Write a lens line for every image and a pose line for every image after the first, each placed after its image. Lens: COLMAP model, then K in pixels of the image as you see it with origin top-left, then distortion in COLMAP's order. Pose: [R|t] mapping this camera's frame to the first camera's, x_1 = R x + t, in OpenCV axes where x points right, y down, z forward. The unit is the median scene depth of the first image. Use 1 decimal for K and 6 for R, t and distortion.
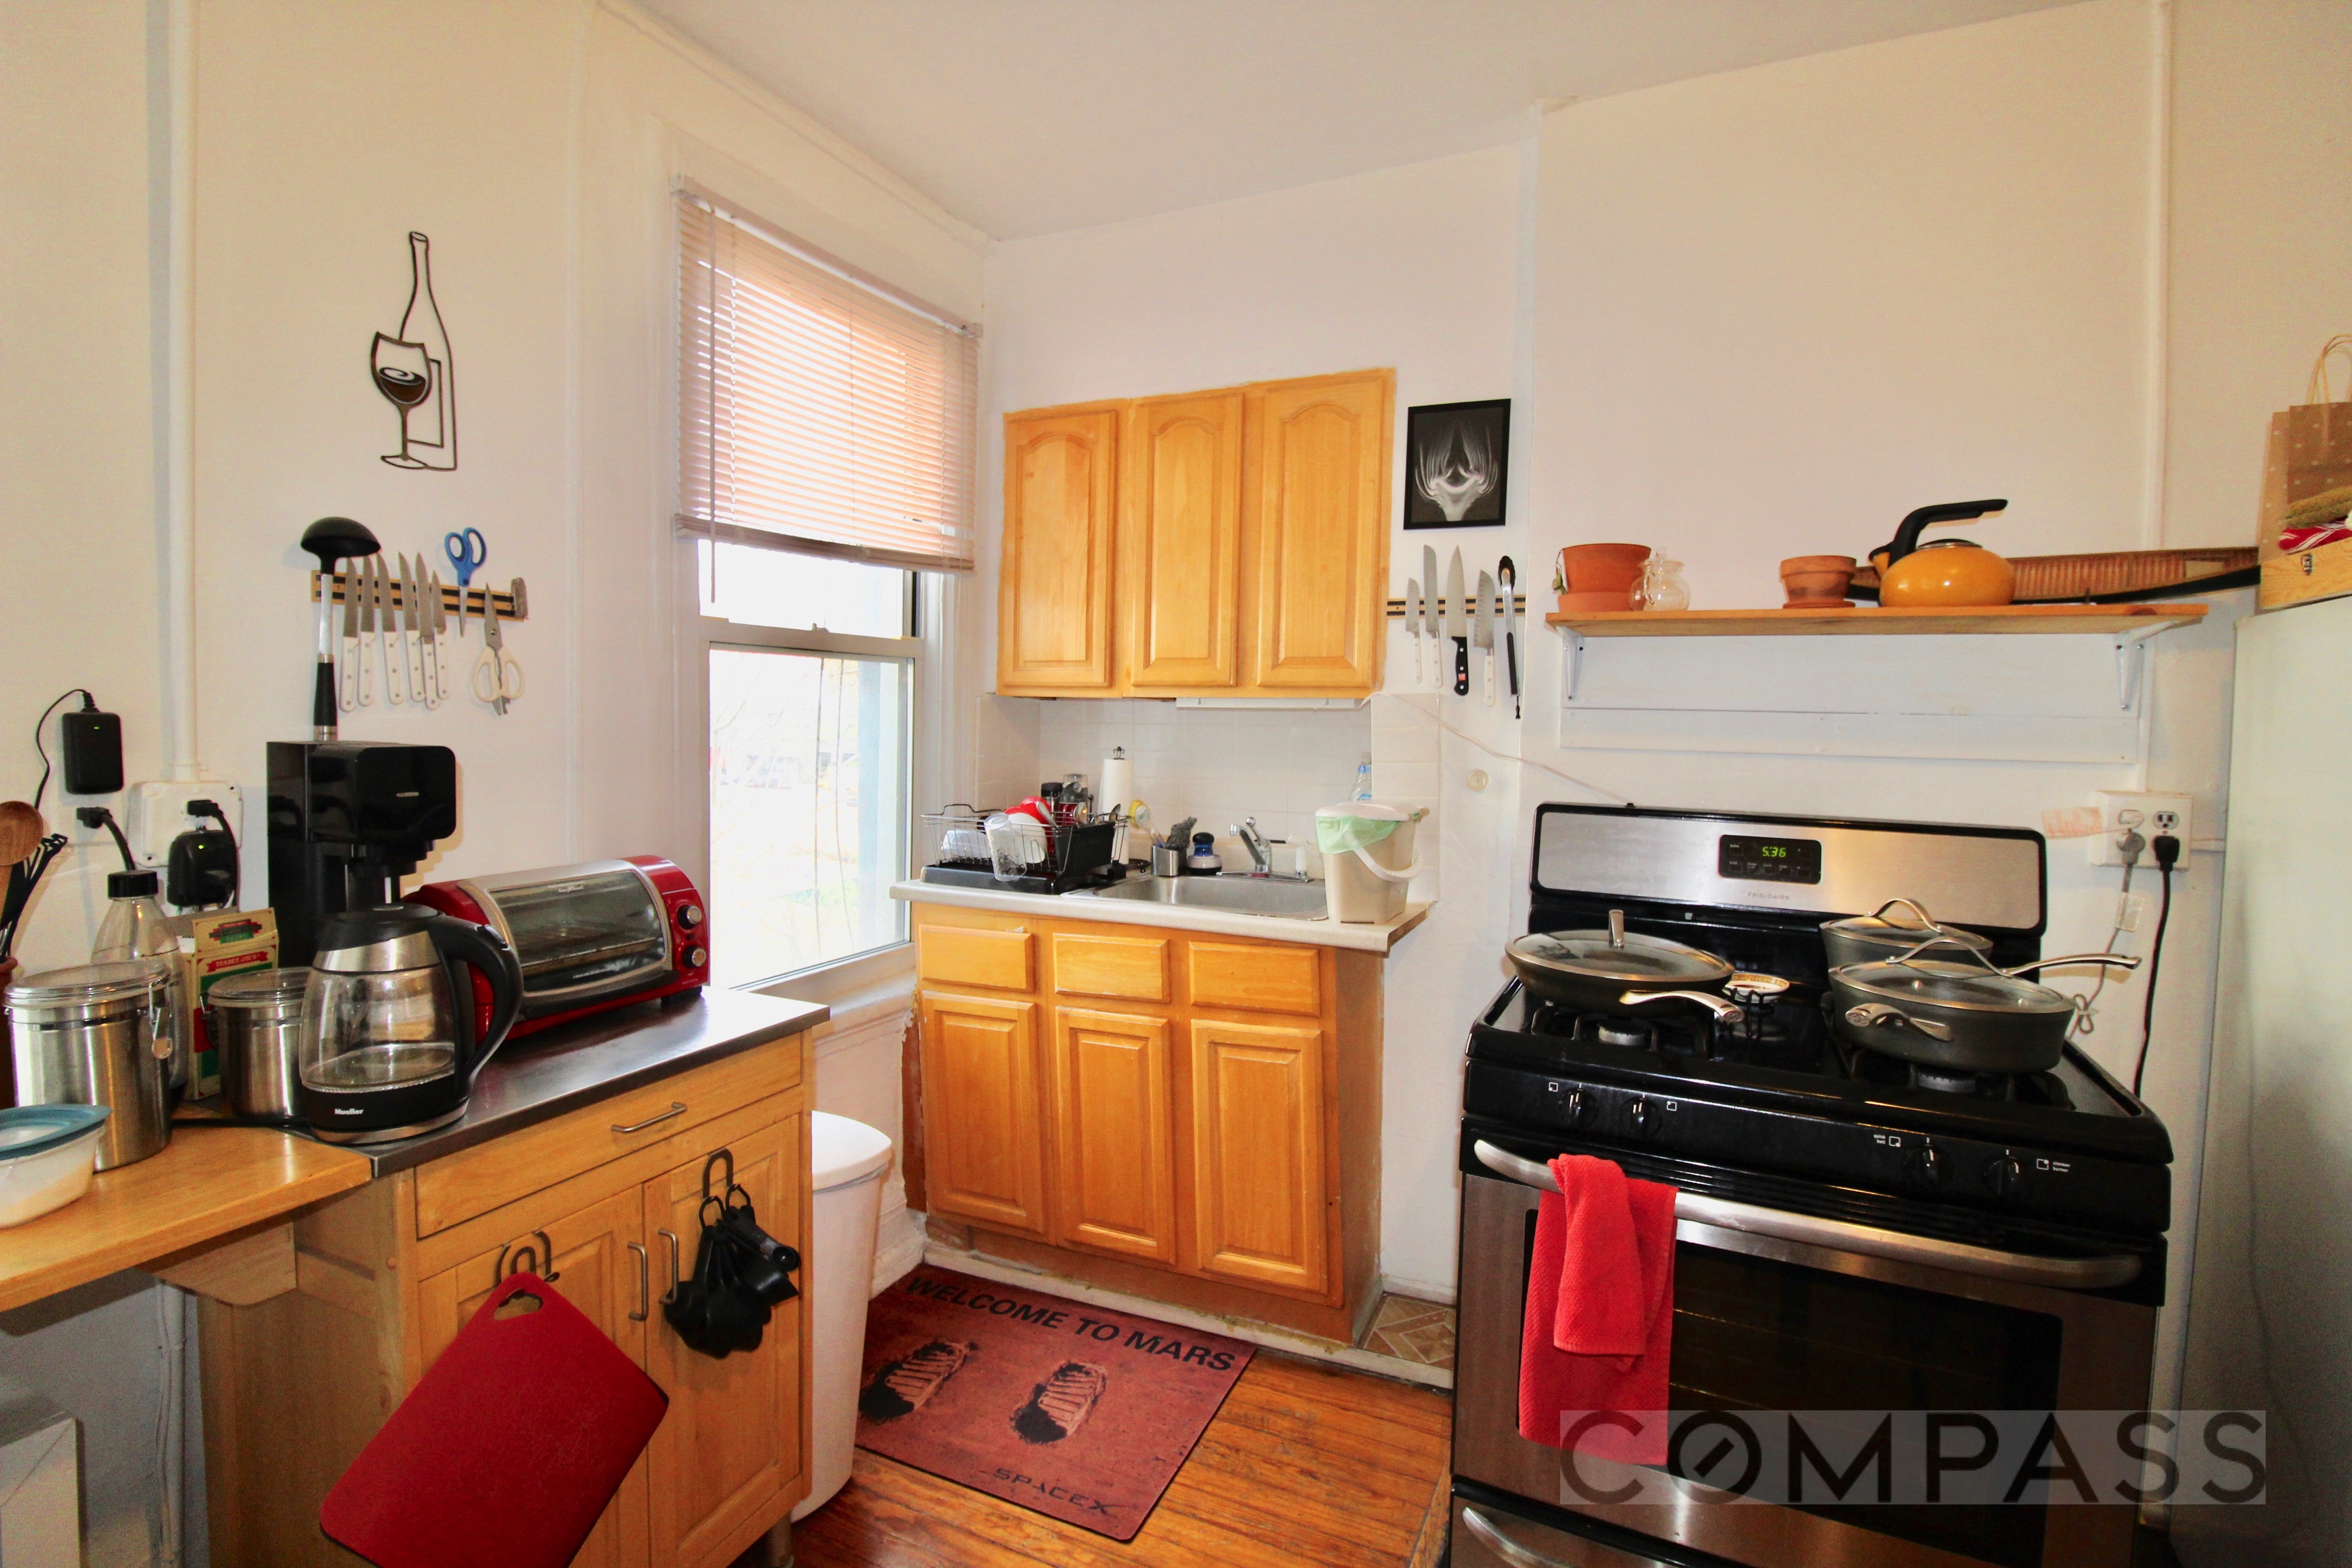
lens RADIAL K [[1086.8, 0, 1173.6], [0, 1086.8, 761.8], [0, 0, 1]] dist [-0.000382, -0.016833]
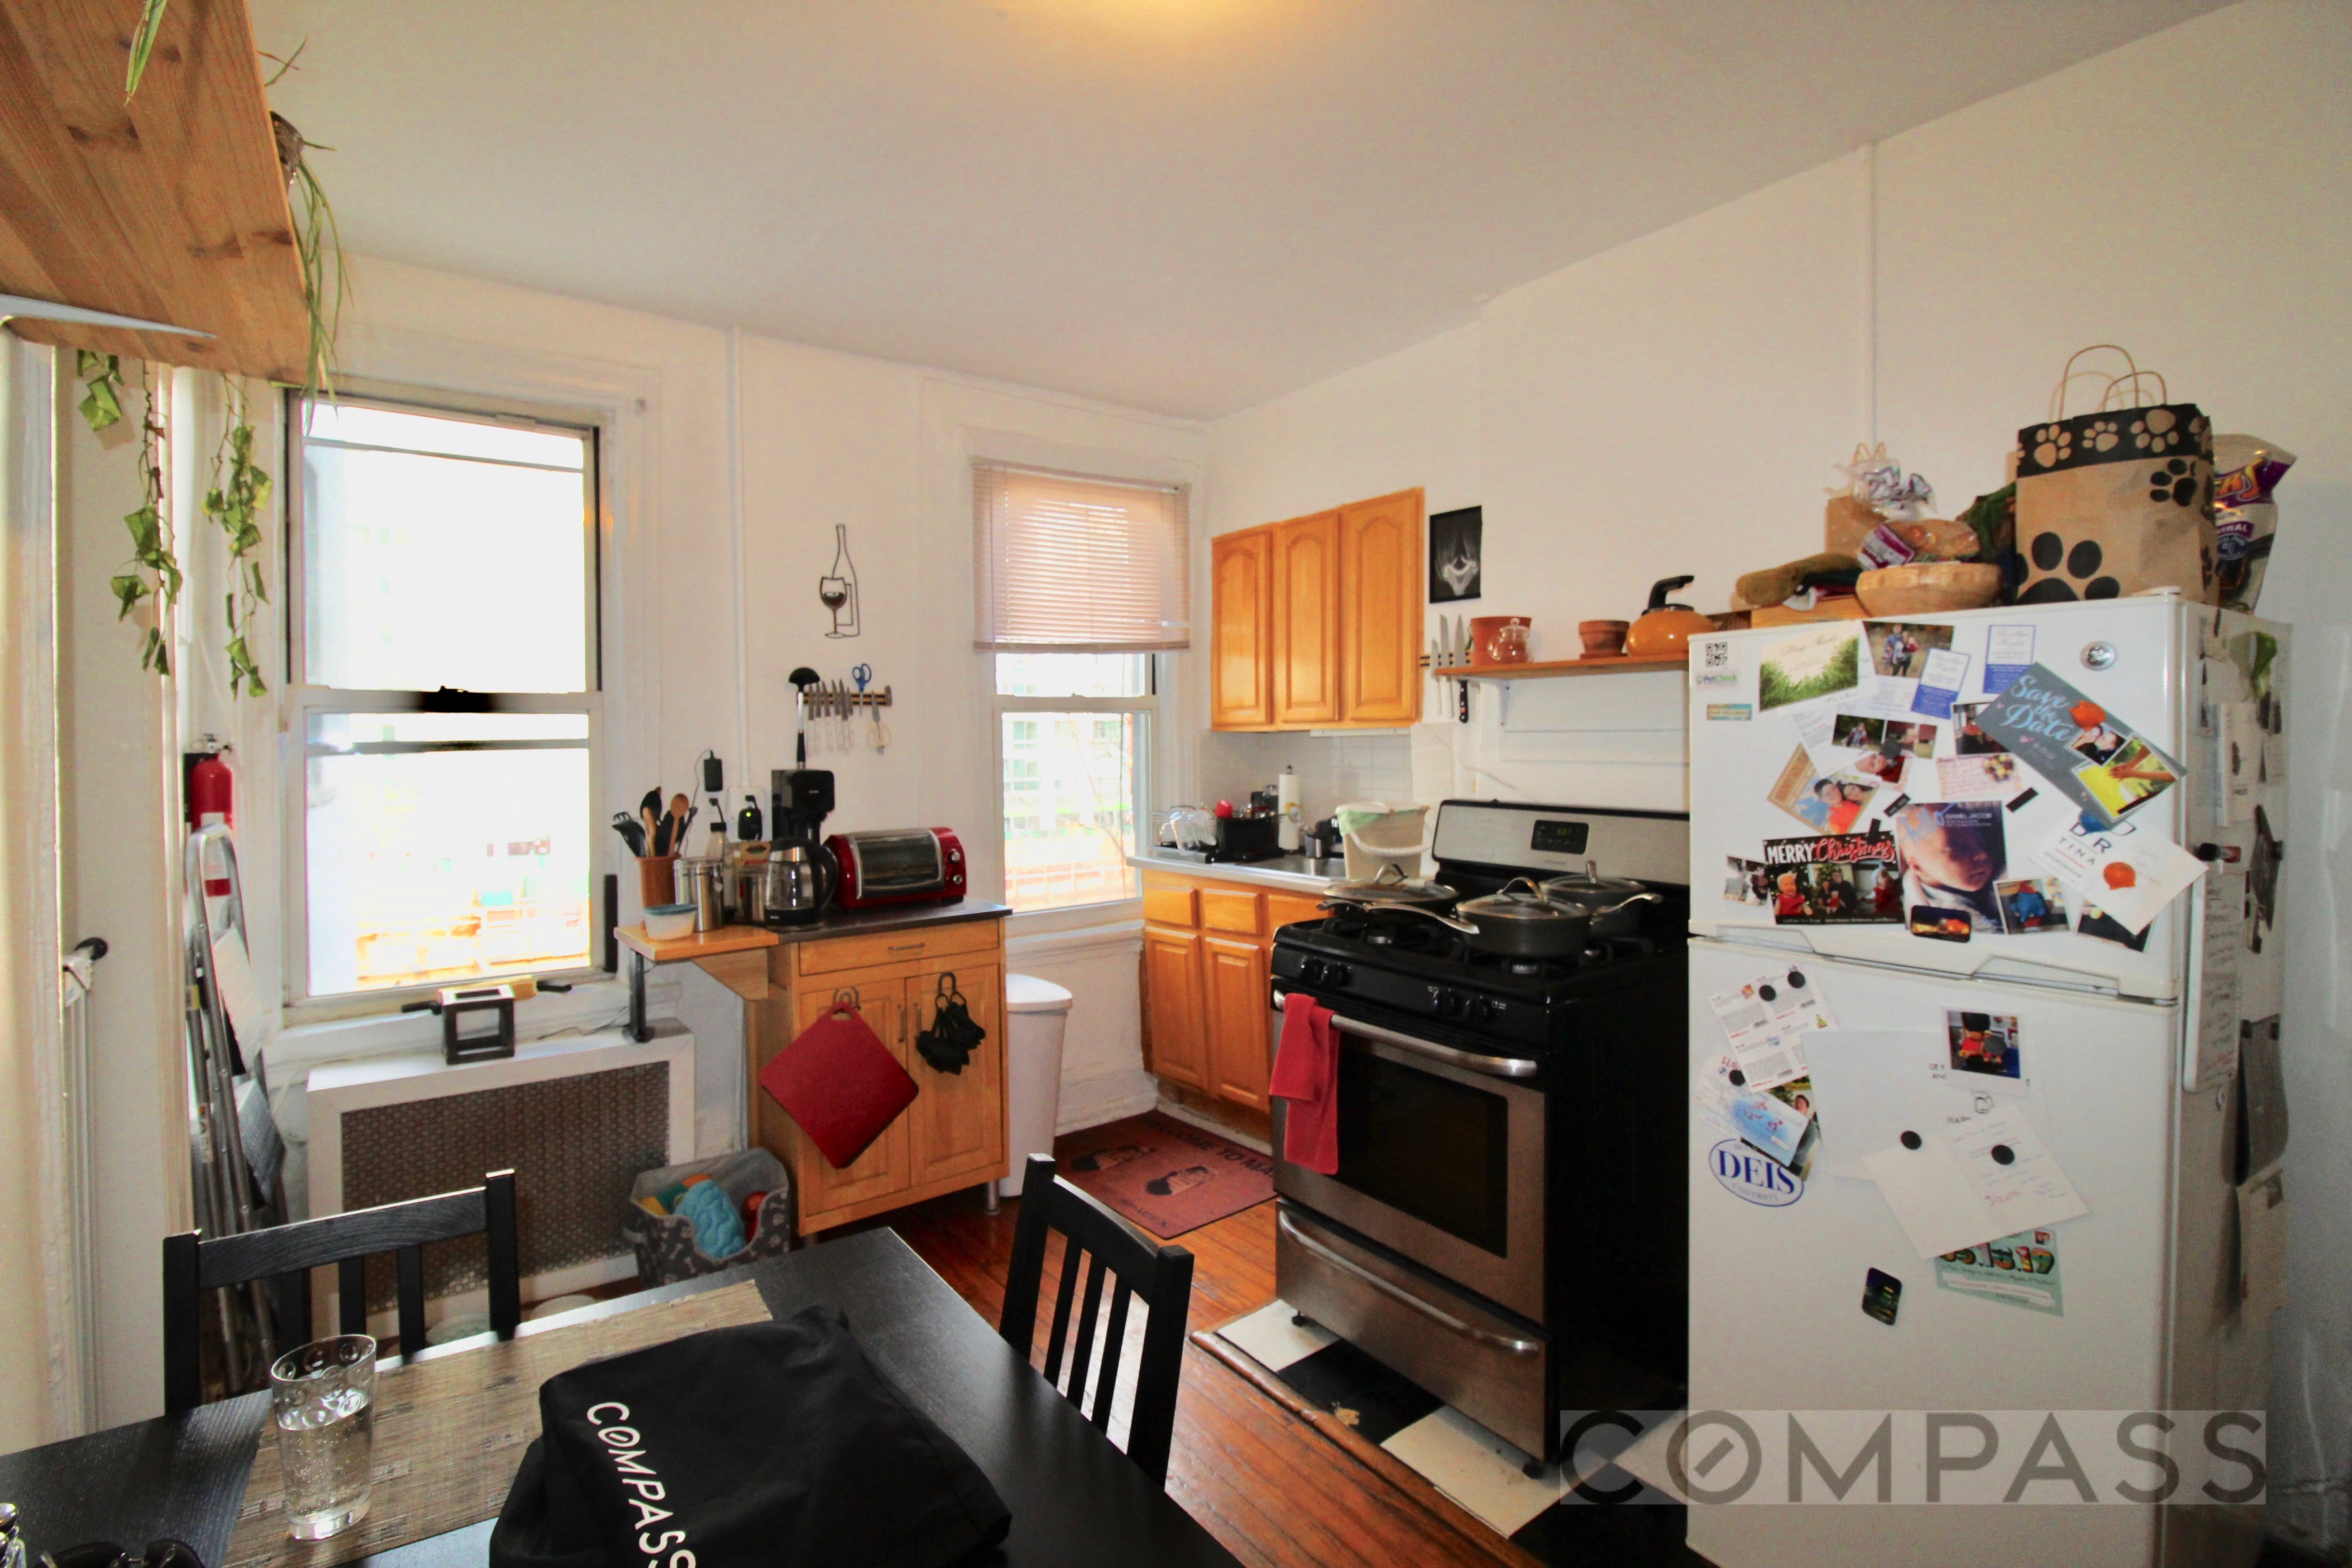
lens RADIAL K [[1086.8, 0, 1173.6], [0, 1086.8, 761.8], [0, 0, 1]] dist [-0.000382, -0.016833]
pose [[0.878904, -0.018211, -0.476651, 0.591451], [0.008697, 0.999717, -0.022160, 0.014019], [0.476920, 0.015331, 0.878813, -0.365889]]
